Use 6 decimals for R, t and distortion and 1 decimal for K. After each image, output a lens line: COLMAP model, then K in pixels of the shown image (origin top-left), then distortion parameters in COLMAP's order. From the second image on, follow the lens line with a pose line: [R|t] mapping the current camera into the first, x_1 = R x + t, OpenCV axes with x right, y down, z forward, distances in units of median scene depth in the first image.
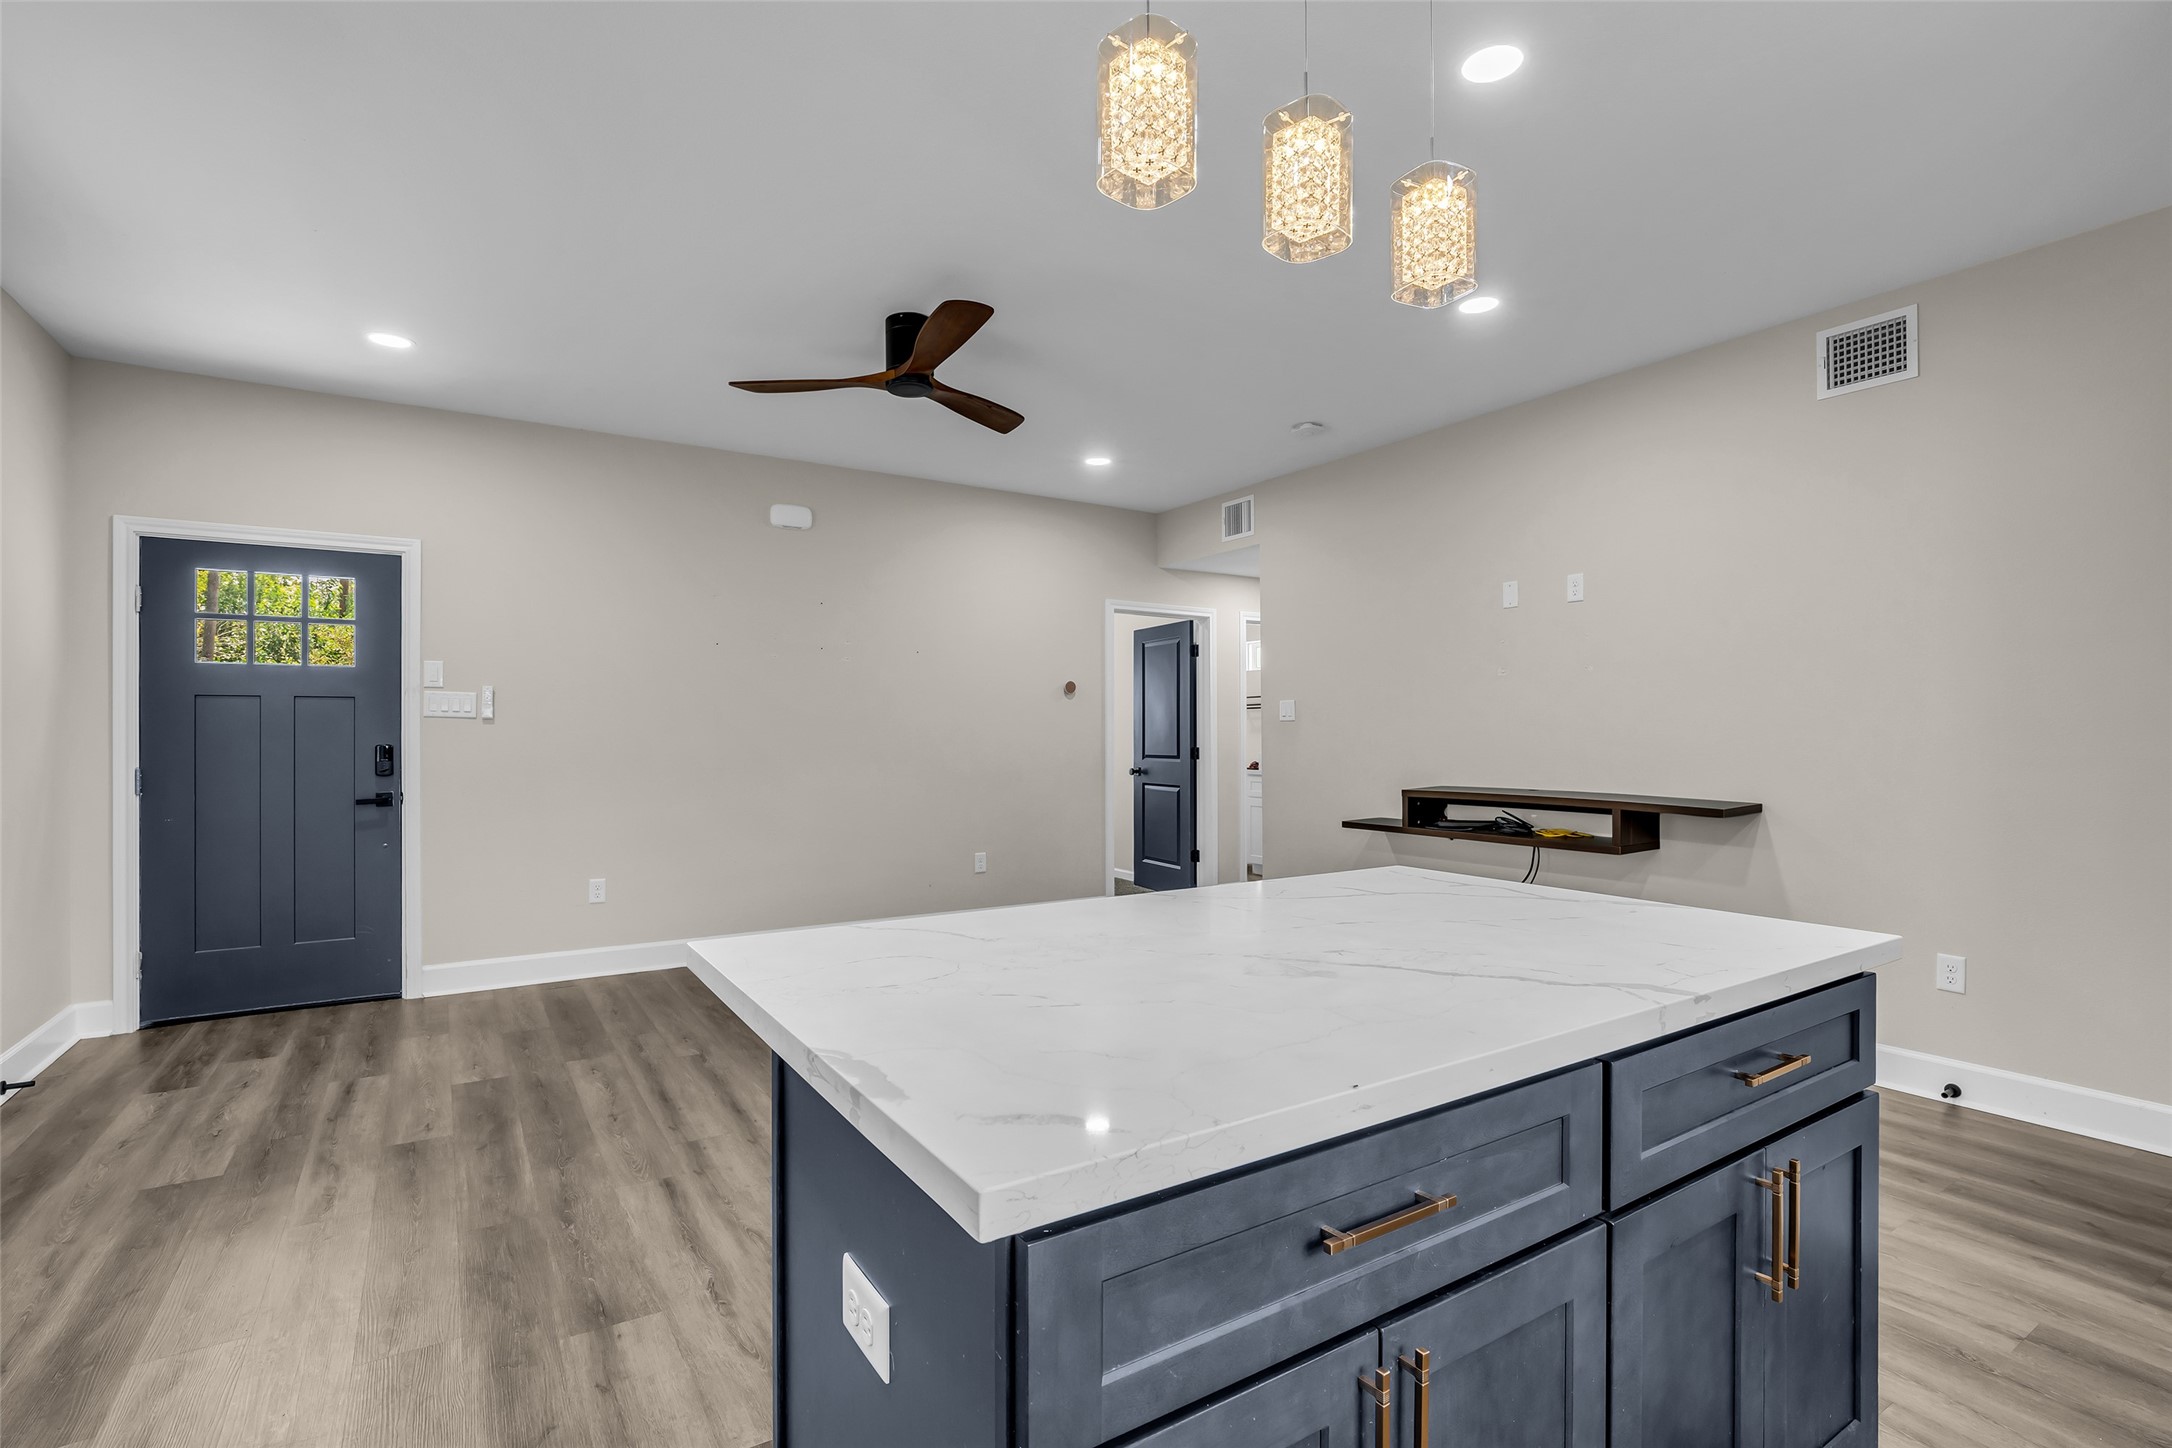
lens RADIAL K [[1021.2, 0, 1067.9], [0, 1021.2, 735.4], [0, 0, 1]] dist [-0.000299, 0.000554]
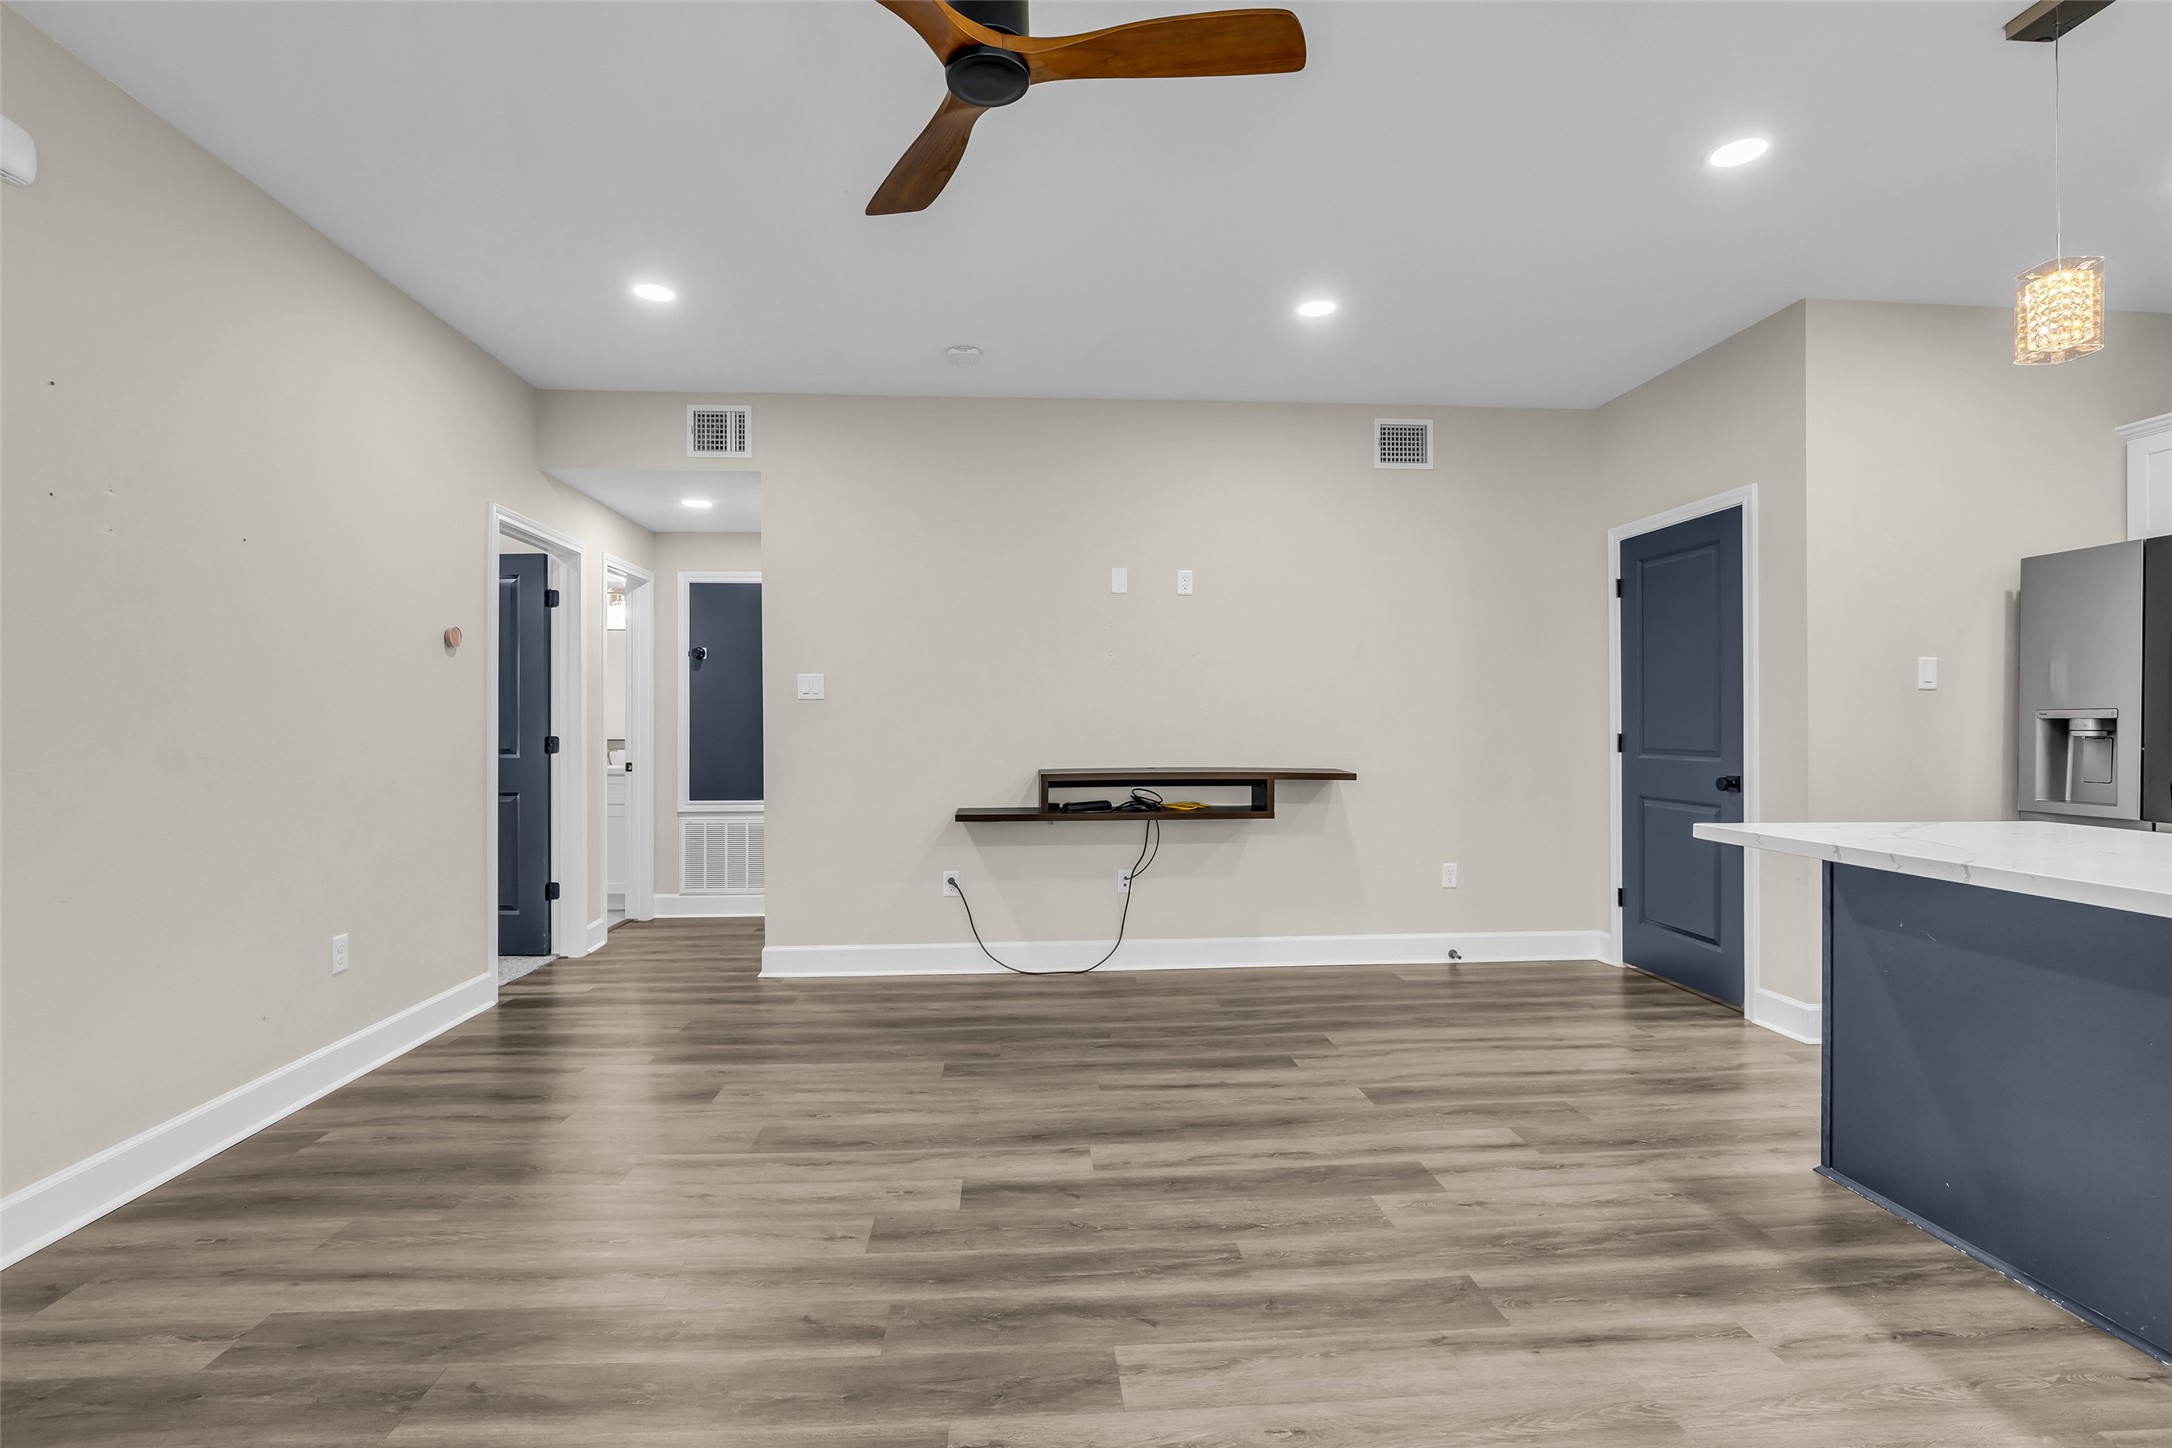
lens RADIAL K [[1000.8, 0, 1079.6], [0, 1000.8, 733.8], [0, 0, 1]] dist [-0.010955, 0.000682]
pose [[0.476245, -0.006446, 0.879289, -0.510232], [0.003062, 0.999979, 0.005673, 0.011924], [-0.879307, -0.000009, 0.476255, 0.591914]]
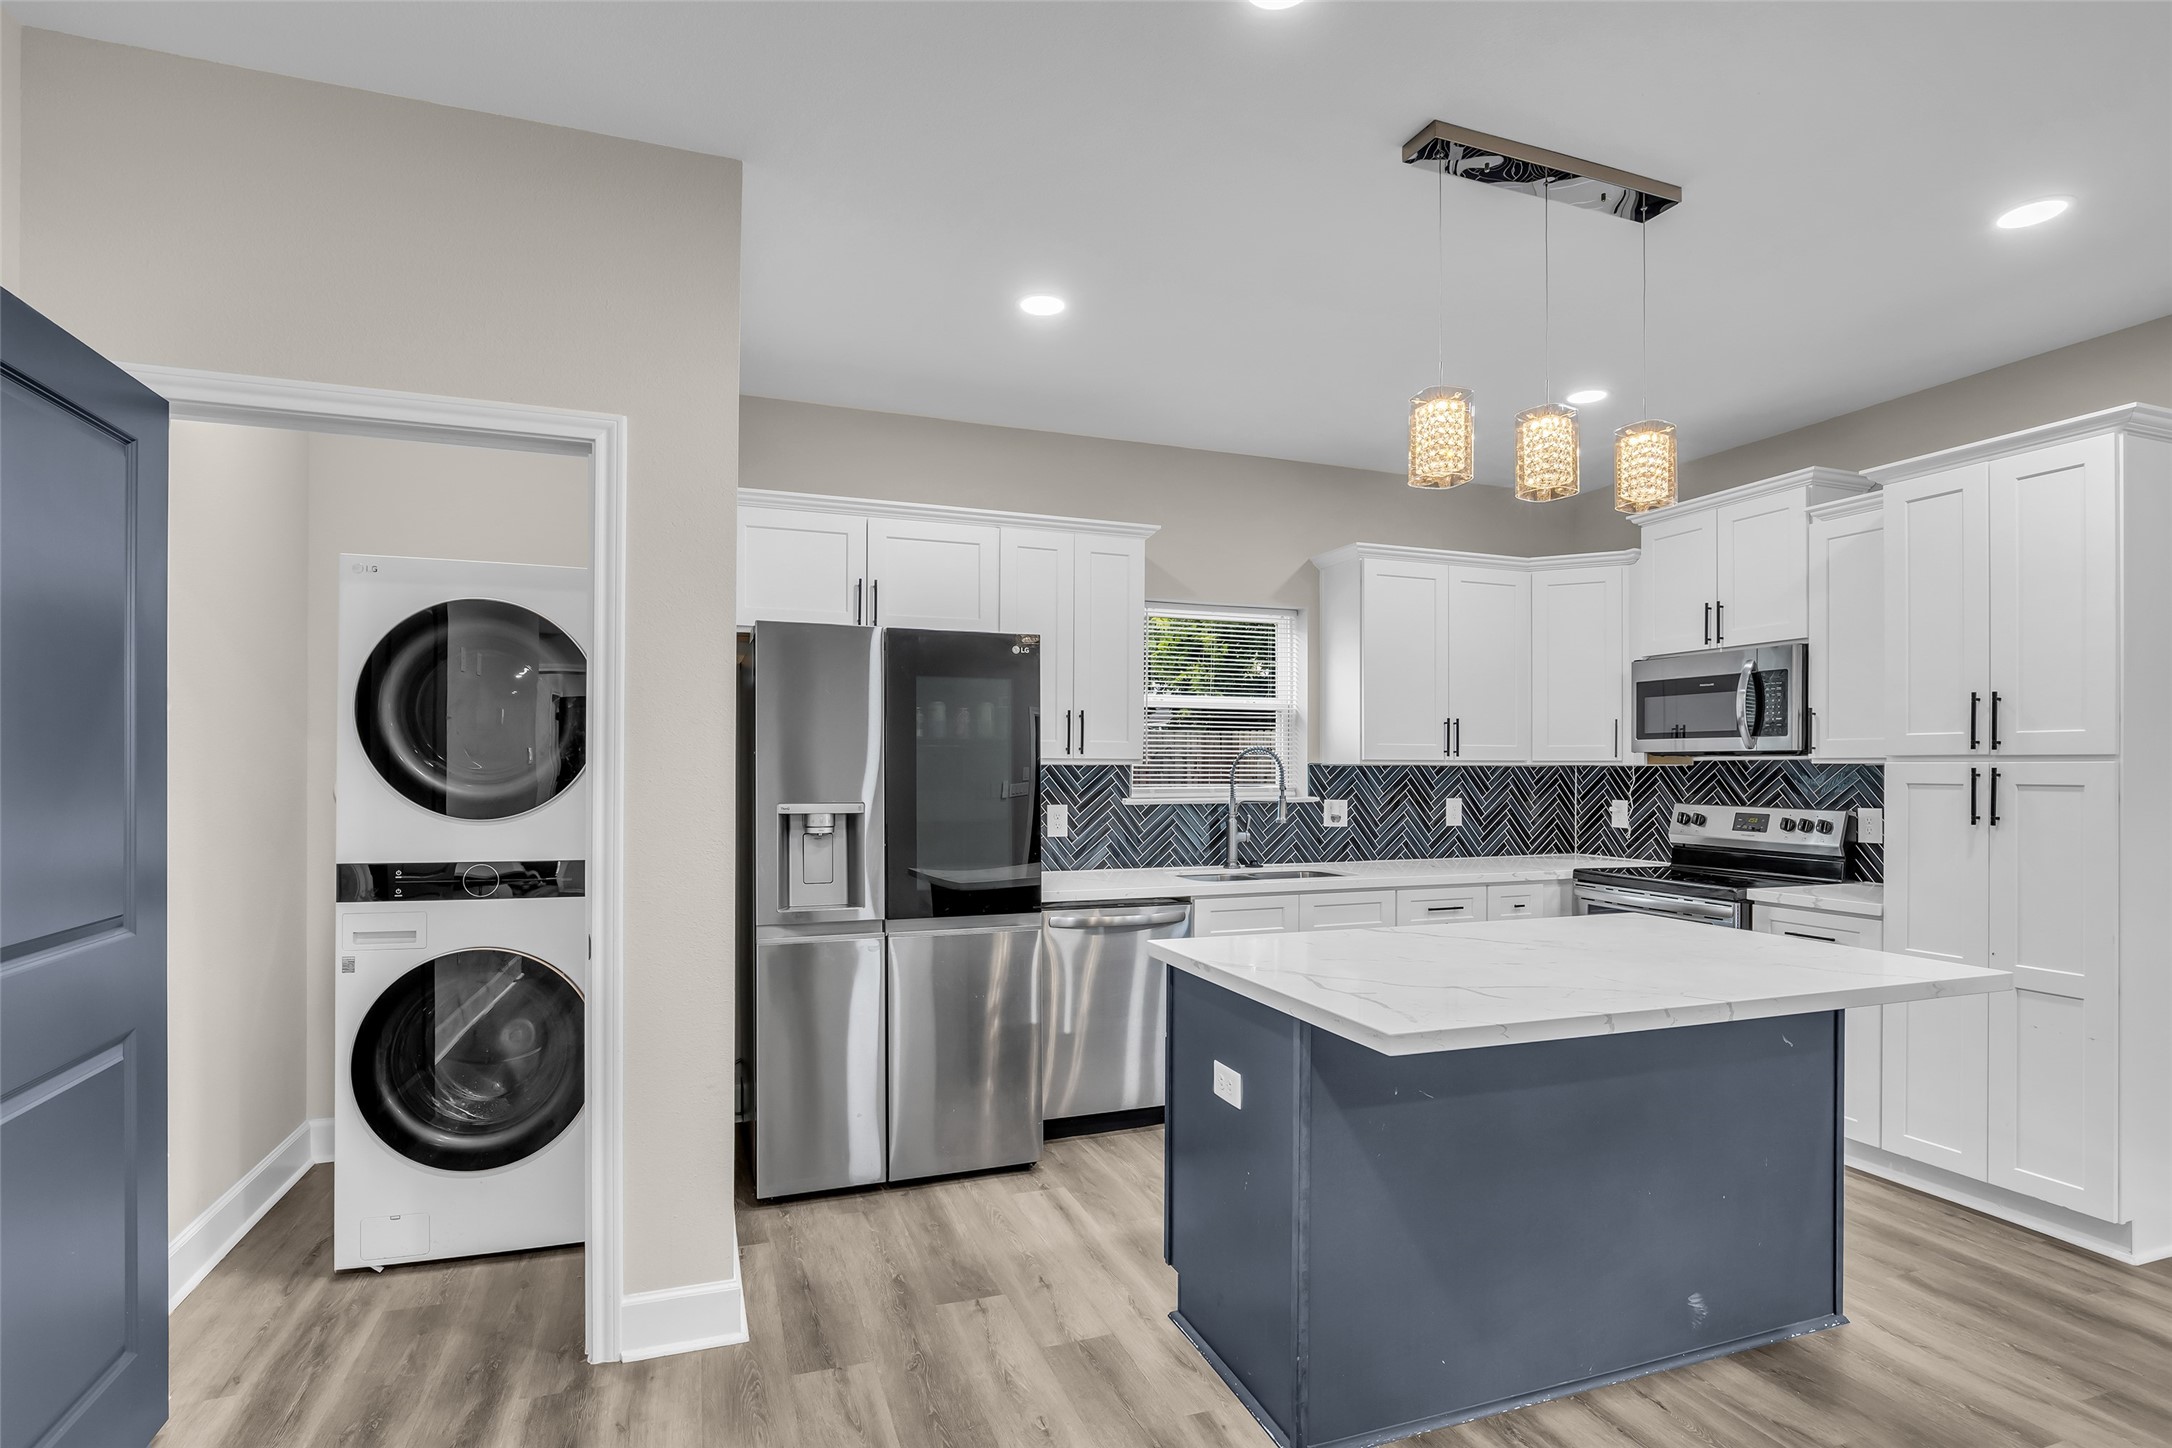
lens RADIAL K [[1071.3, 0, 1083.8], [0, 1071.3, 761.6], [0, 0, 1]] dist [-0.001232, -0.000087]
pose [[-0.978658, -0.003699, 0.205462, 0.206121], [-0.004378, 0.999986, -0.002851, -0.027781], [-0.205449, -0.003689, -0.978661, 0.961959]]
